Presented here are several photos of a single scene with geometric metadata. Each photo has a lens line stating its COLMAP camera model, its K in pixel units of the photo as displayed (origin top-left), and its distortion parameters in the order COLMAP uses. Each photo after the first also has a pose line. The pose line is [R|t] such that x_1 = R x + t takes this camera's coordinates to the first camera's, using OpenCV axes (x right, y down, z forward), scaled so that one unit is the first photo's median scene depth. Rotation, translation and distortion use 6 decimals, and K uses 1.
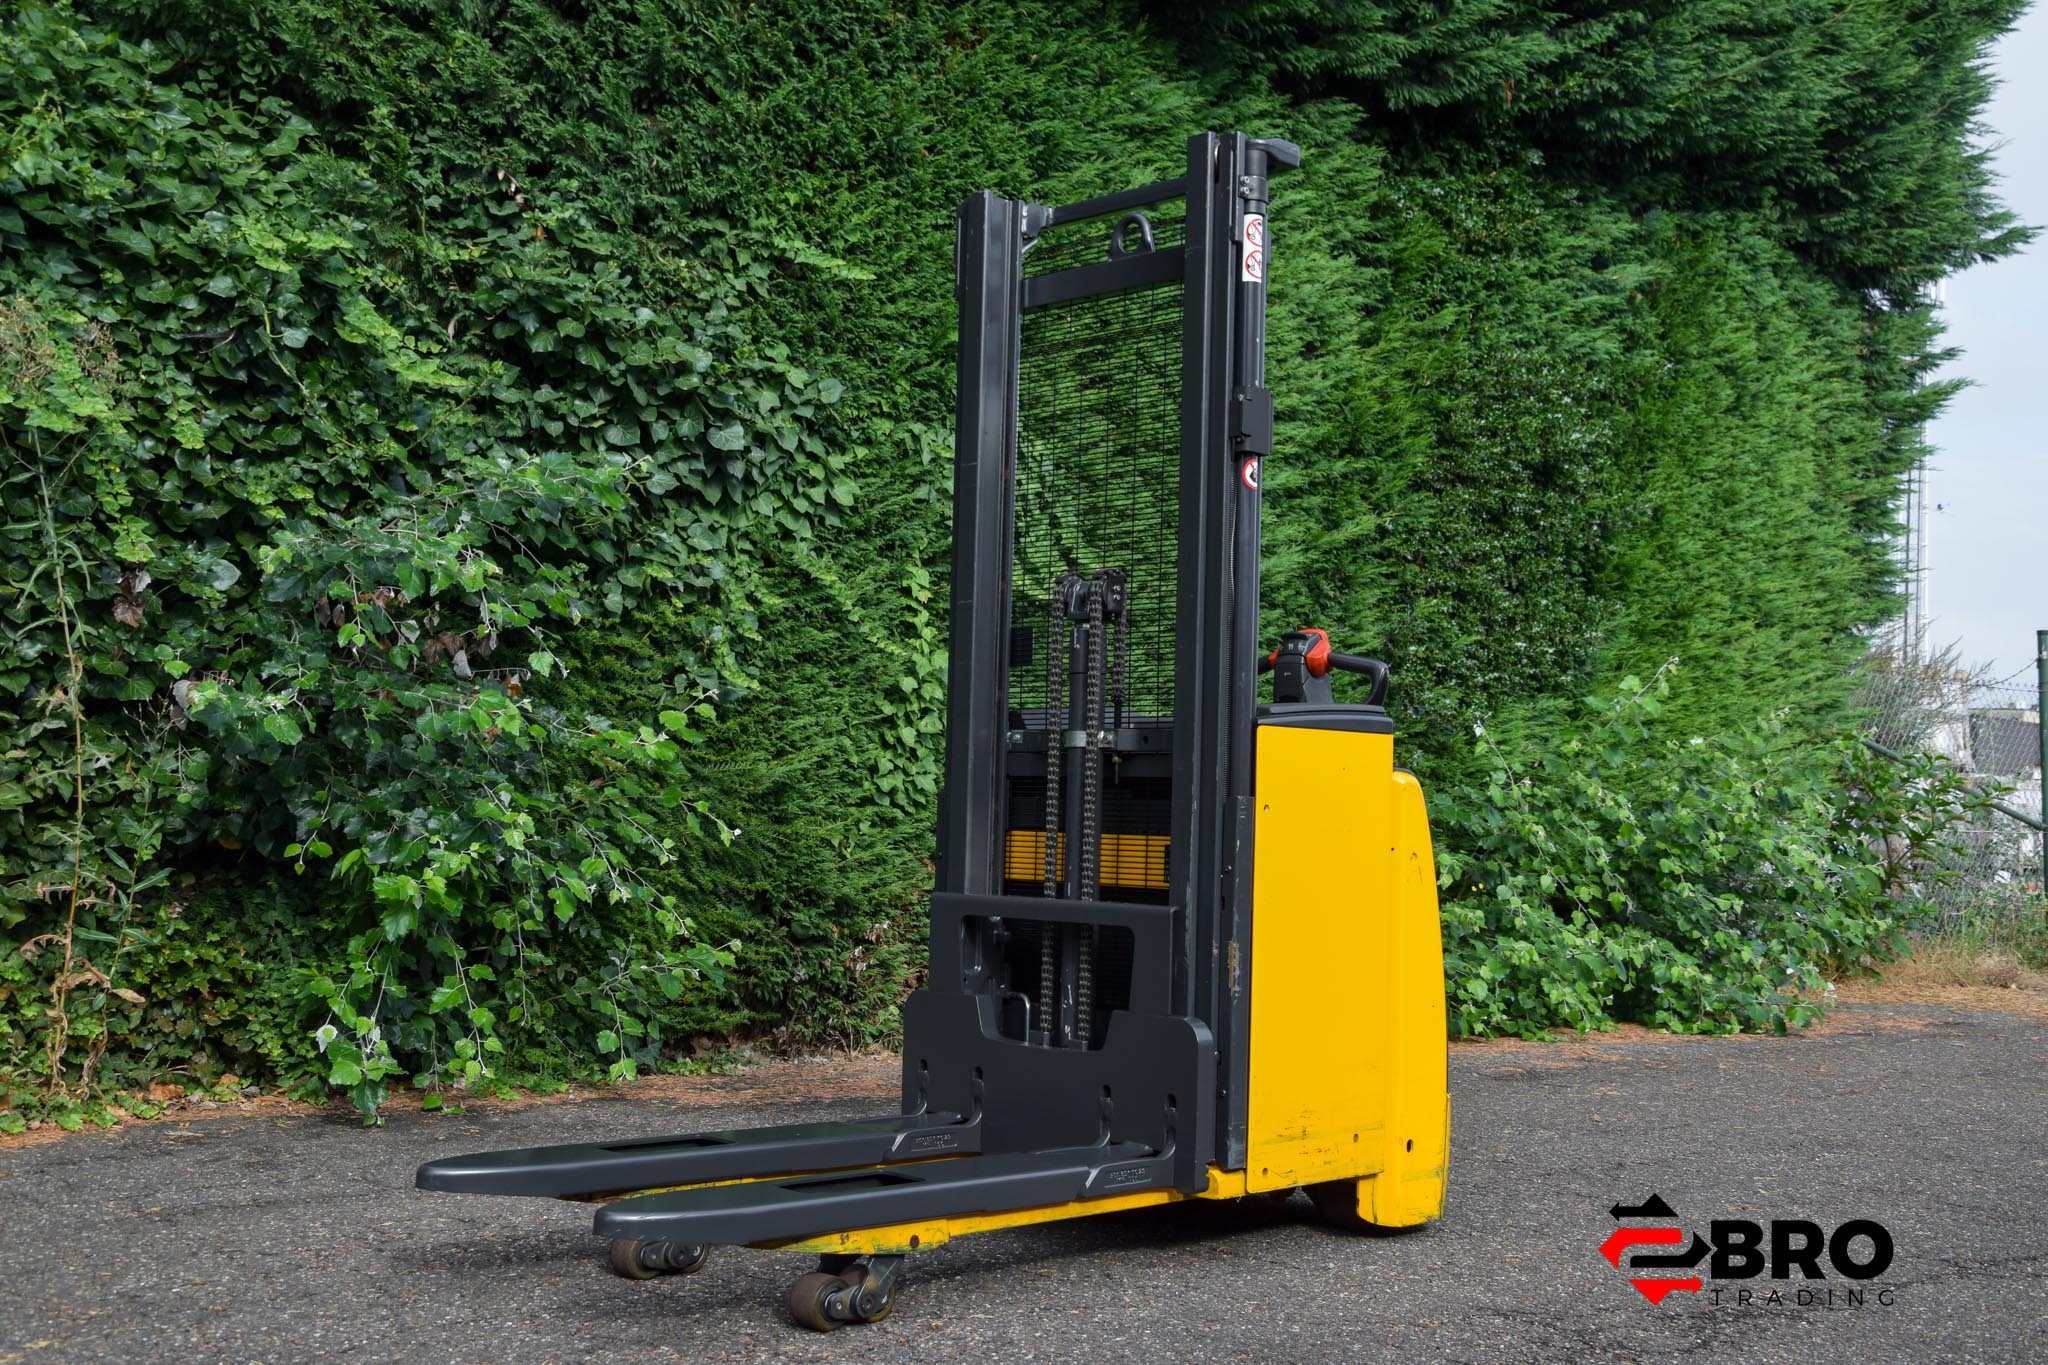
lens RADIAL K [[2230.5, 0, 1041.2], [0, 2230.5, 675.4], [0, 0, 1]] dist [0.041065, 0.000000]
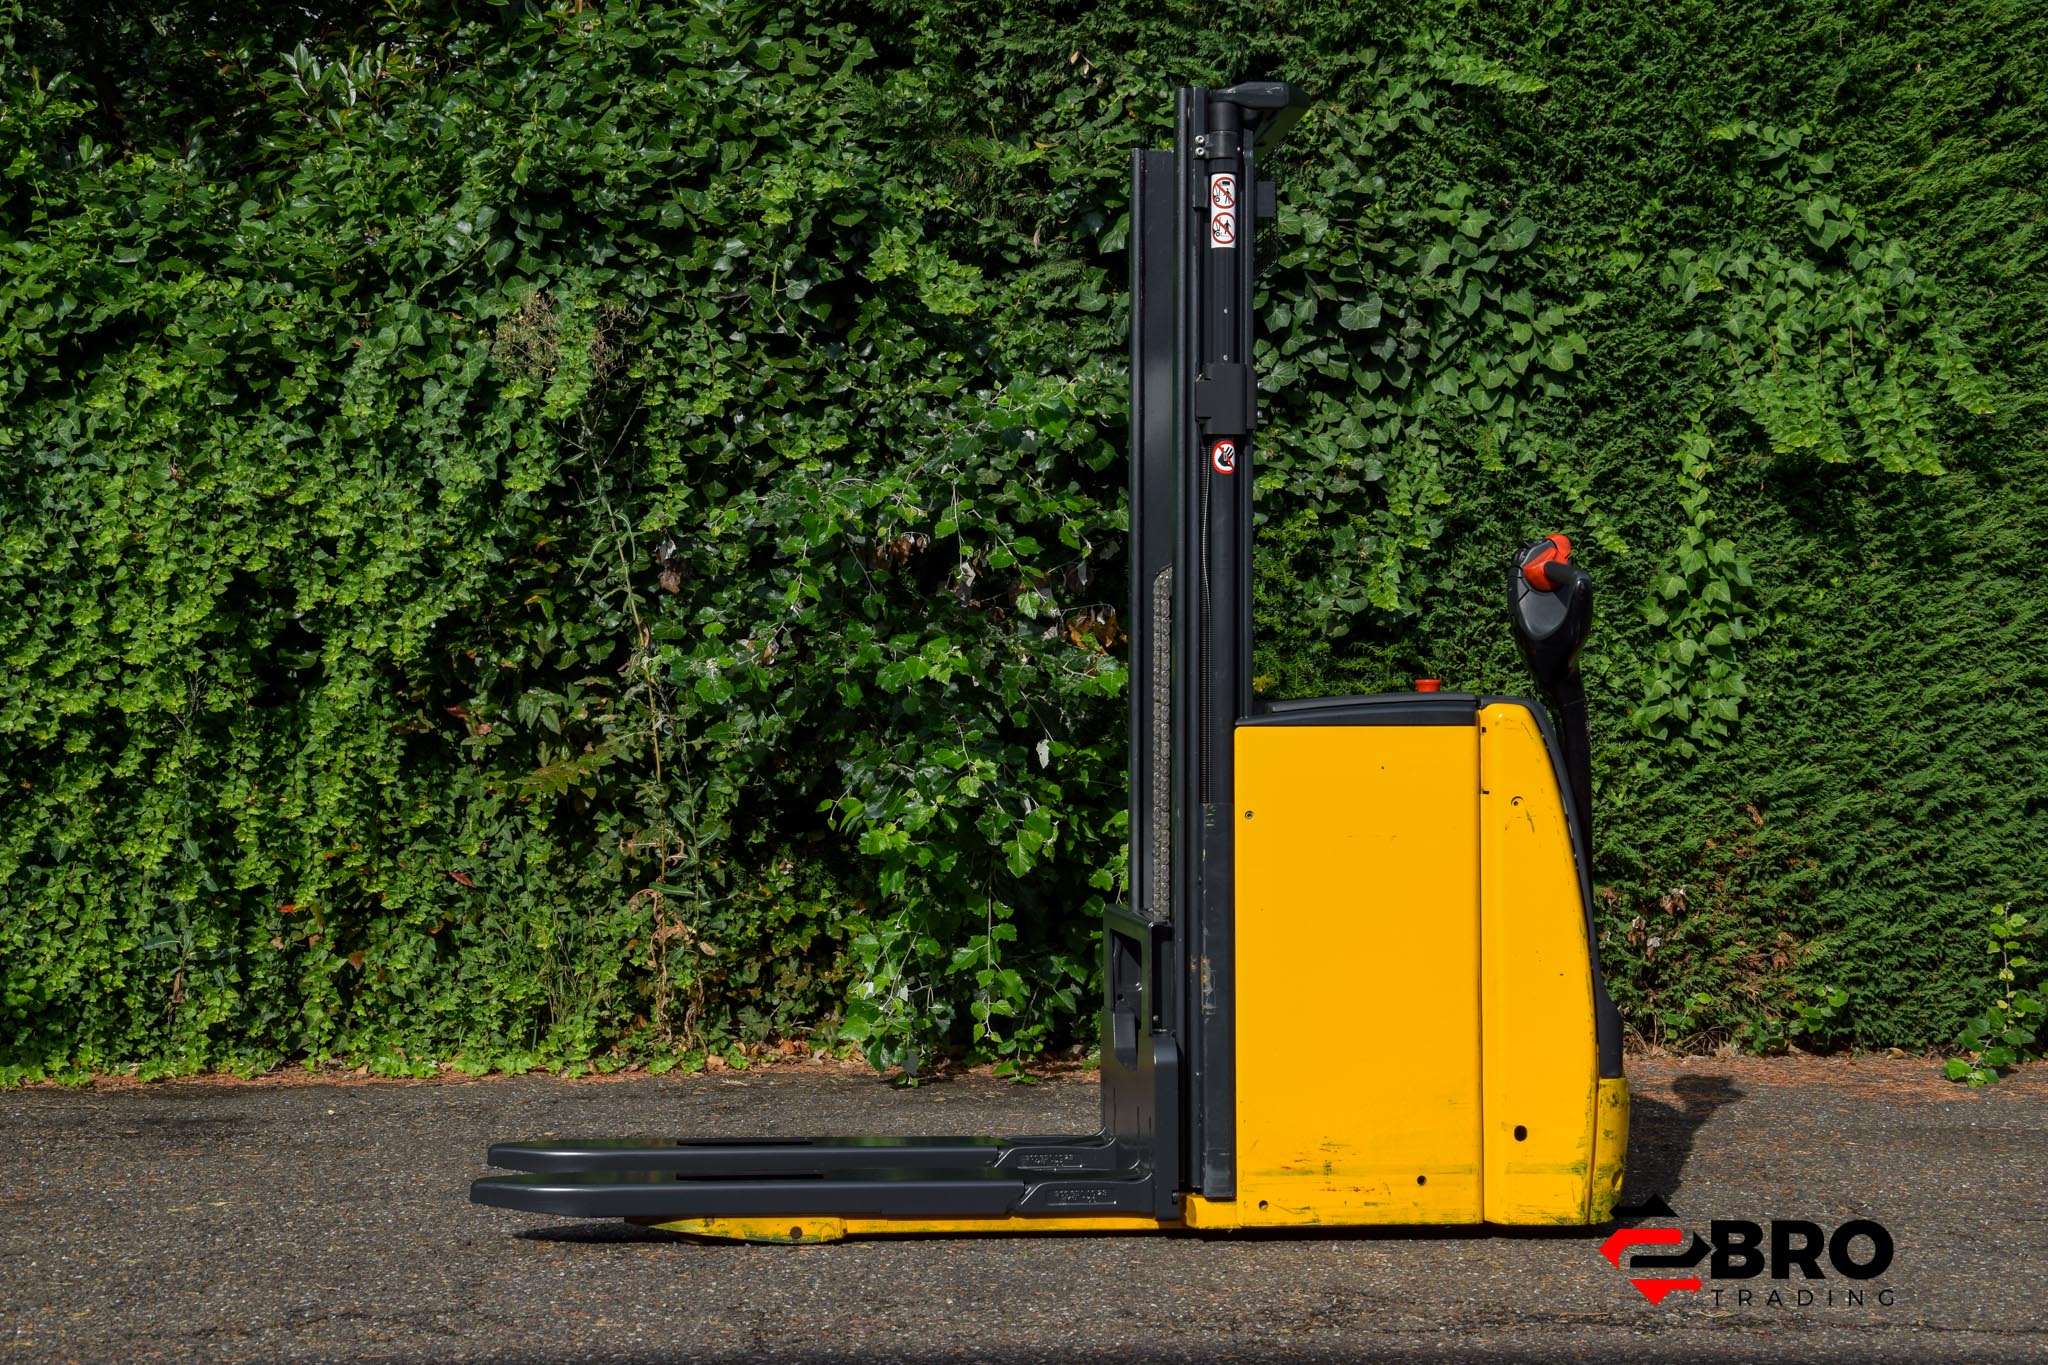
lens RADIAL K [[3454.3, 0, 1030.2], [0, 3454.3, 693.8], [0, 0, 1]] dist [0.276879, 0.000000]
pose [[0.772582, -0.031811, -0.634118, 0.570747], [0.063147, 0.997642, 0.026889, -0.005808], [0.631767, -0.060816, 0.772769, -0.103394]]
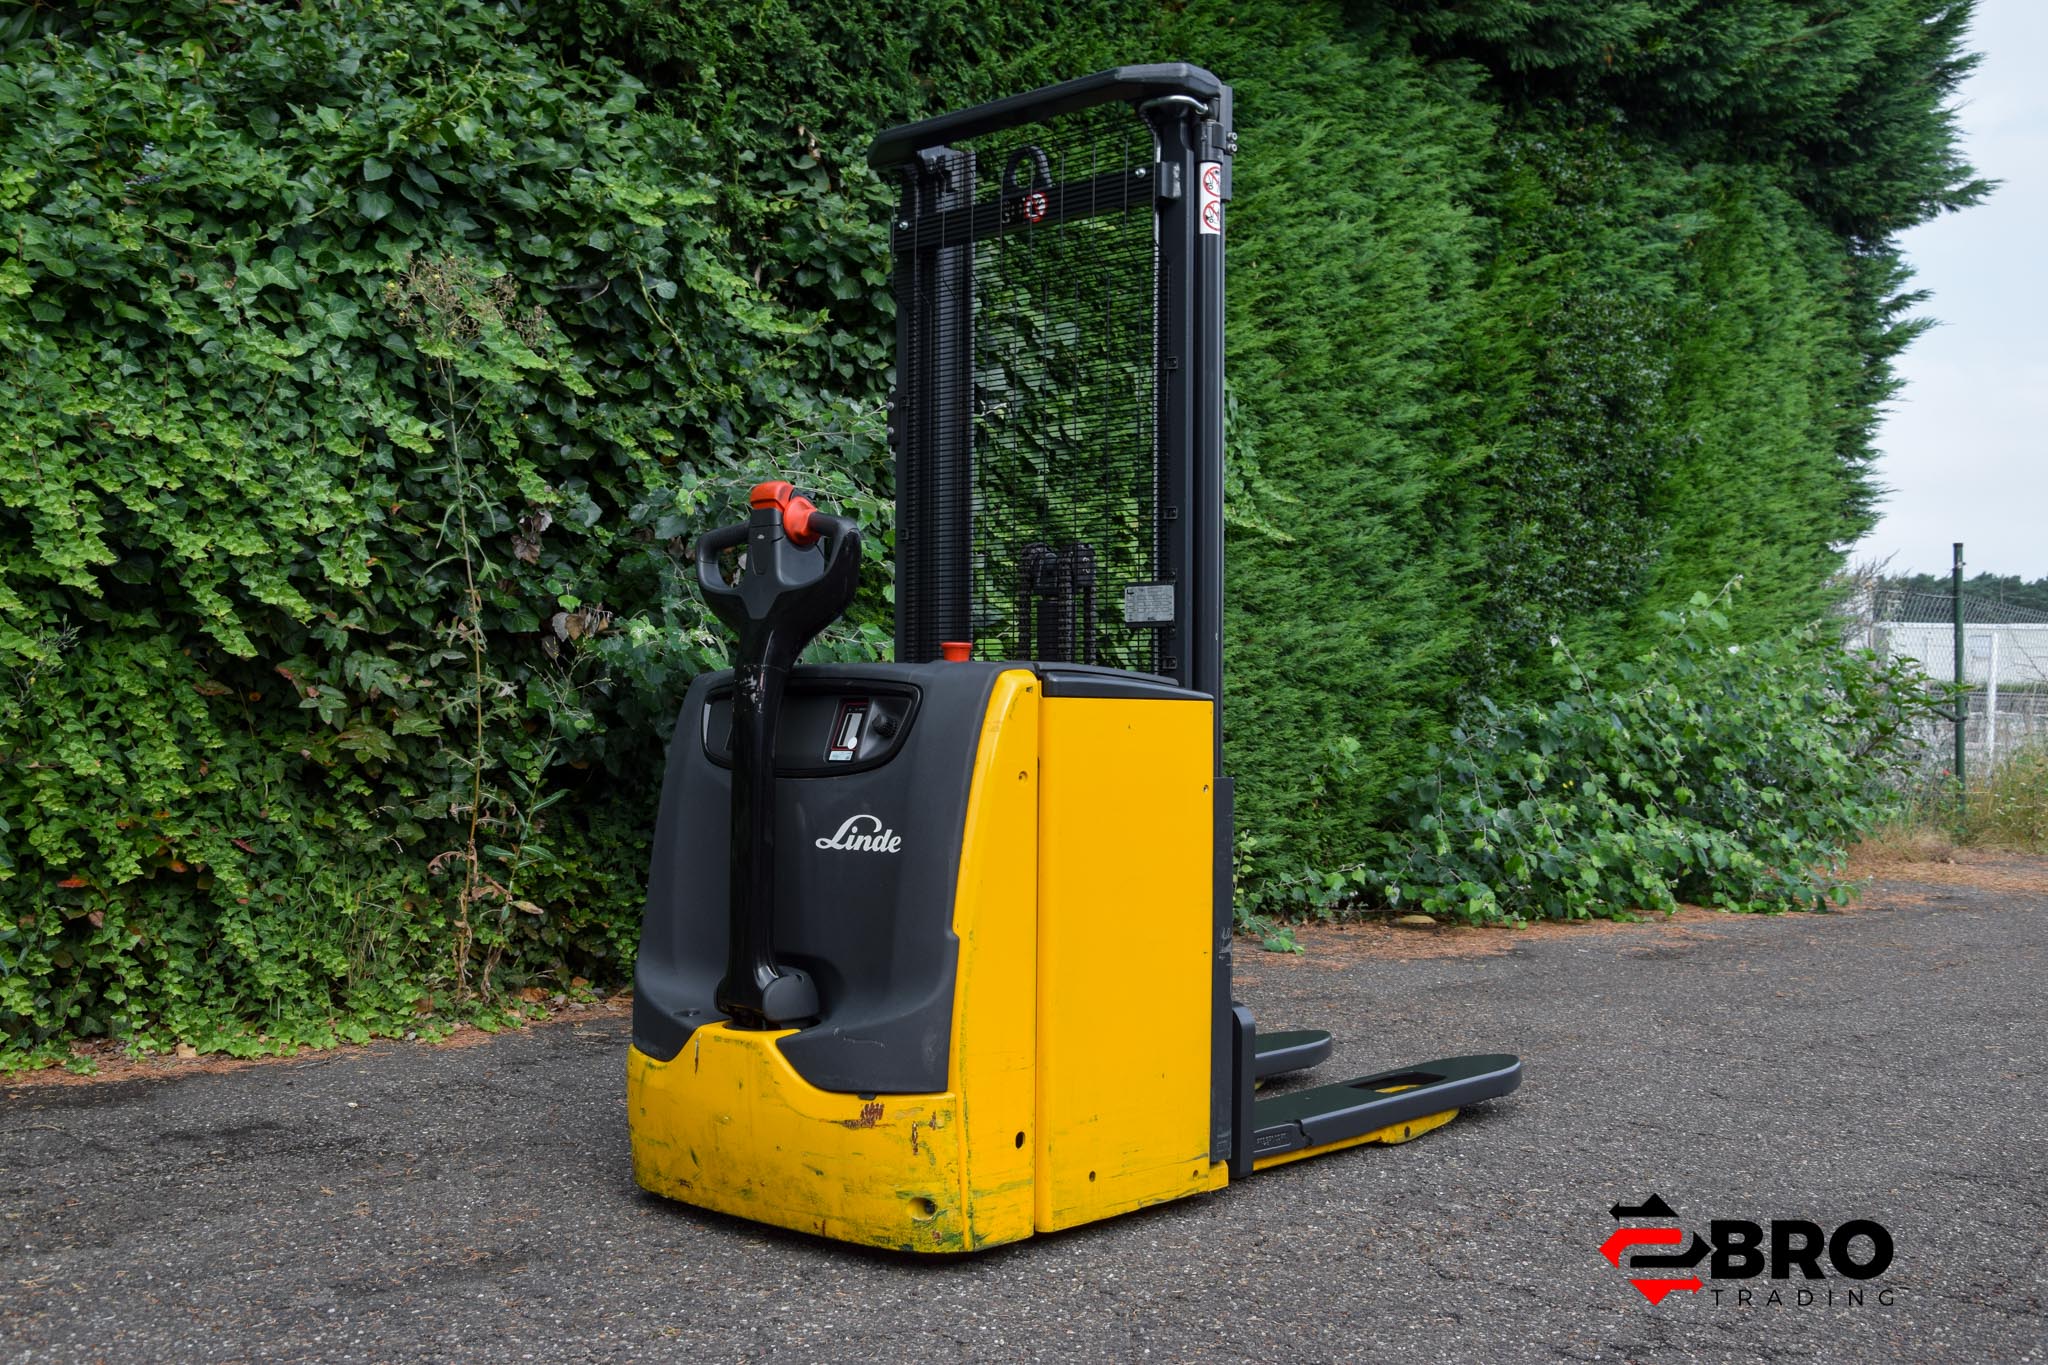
lens RADIAL K [[2088.1, 0, 1030.0], [0, 2088.1, 678.3], [0, 0, 1]] dist [0.015634, 0.000000]
pose [[0.997088, -0.005461, 0.076057, -0.190785], [0.001582, 0.998698, 0.050979, -0.013666], [-0.076237, -0.050711, 0.995799, -0.006339]]
